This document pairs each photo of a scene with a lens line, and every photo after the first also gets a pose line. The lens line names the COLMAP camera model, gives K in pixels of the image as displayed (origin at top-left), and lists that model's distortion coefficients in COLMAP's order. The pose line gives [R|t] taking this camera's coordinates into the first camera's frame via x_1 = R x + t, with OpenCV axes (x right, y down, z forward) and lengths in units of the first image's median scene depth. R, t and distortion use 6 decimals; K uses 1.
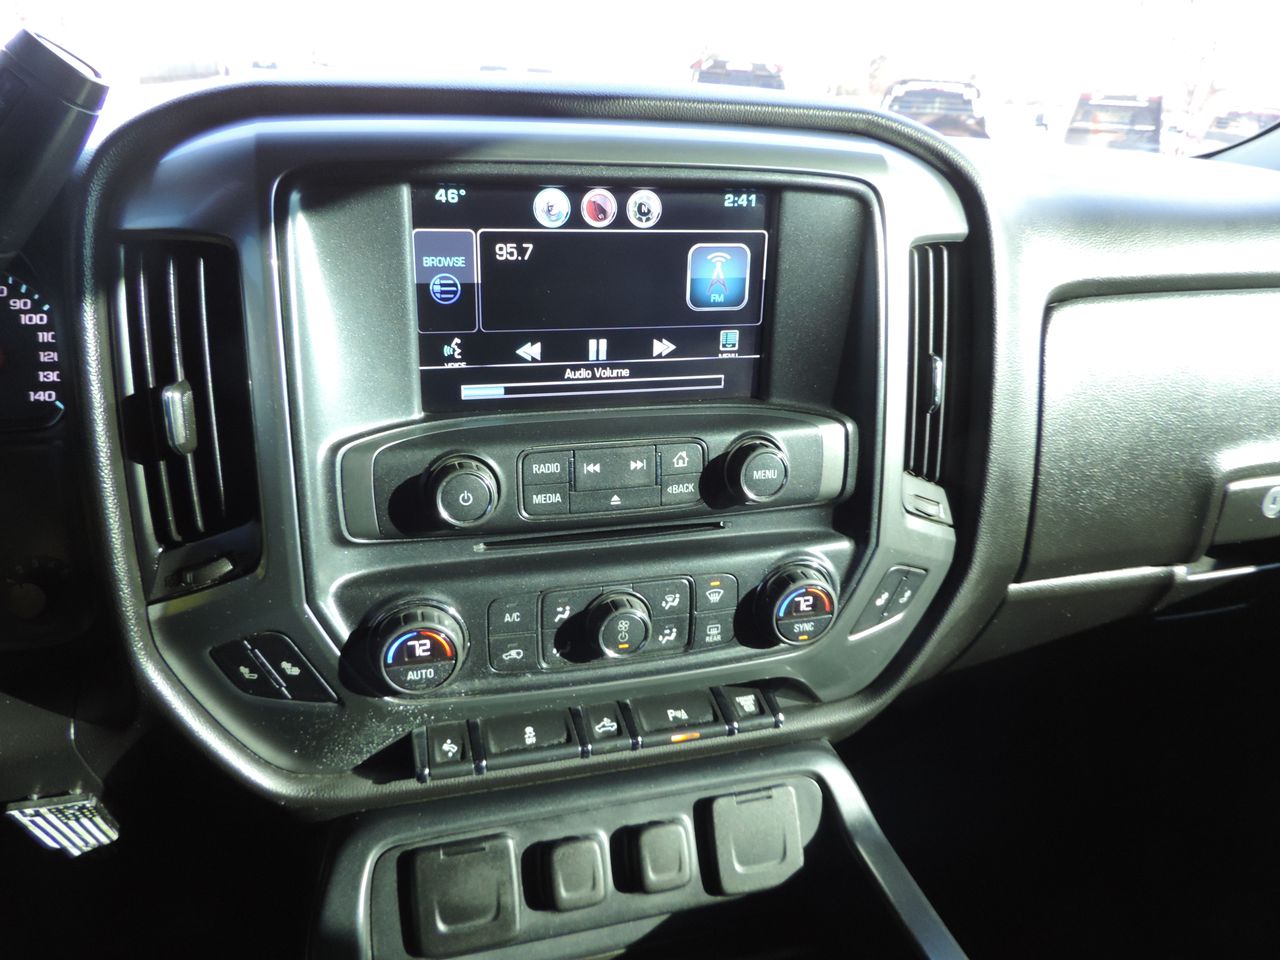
lens RADIAL K [[901.1, 0, 639.7], [0, 901.1, 520.1], [0, 0, 1]] dist [0.006867, 0.005871]
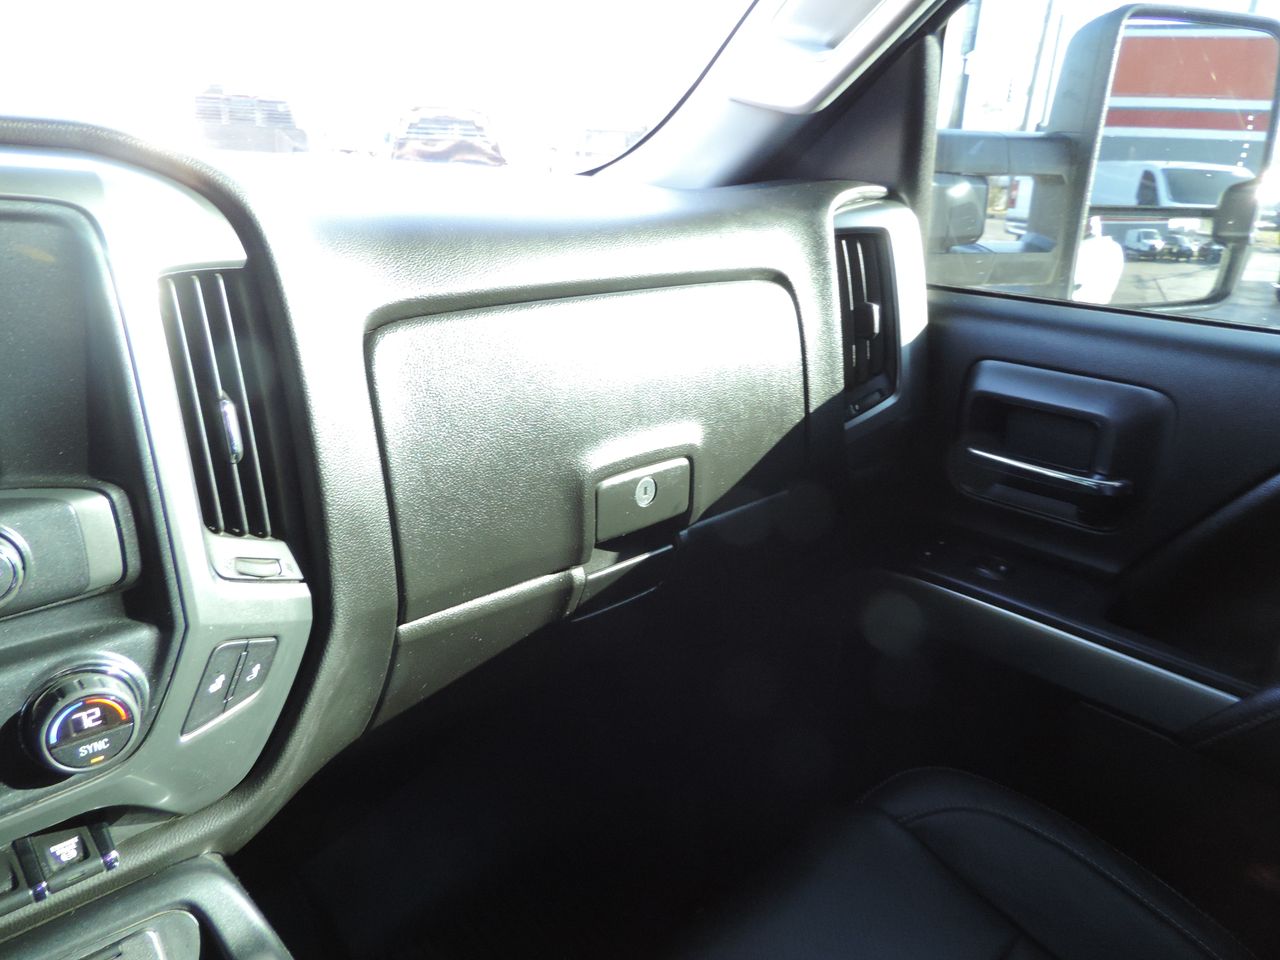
lens RADIAL K [[901.1, 0, 639.7], [0, 901.1, 520.1], [0, 0, 1]] dist [0.006867, 0.005871]
pose [[0.902953, -0.173424, 0.393191, 0.321188], [0.183555, 0.982936, 0.012014, -0.002397], [-0.388565, 0.061324, 0.919378, 0.040287]]
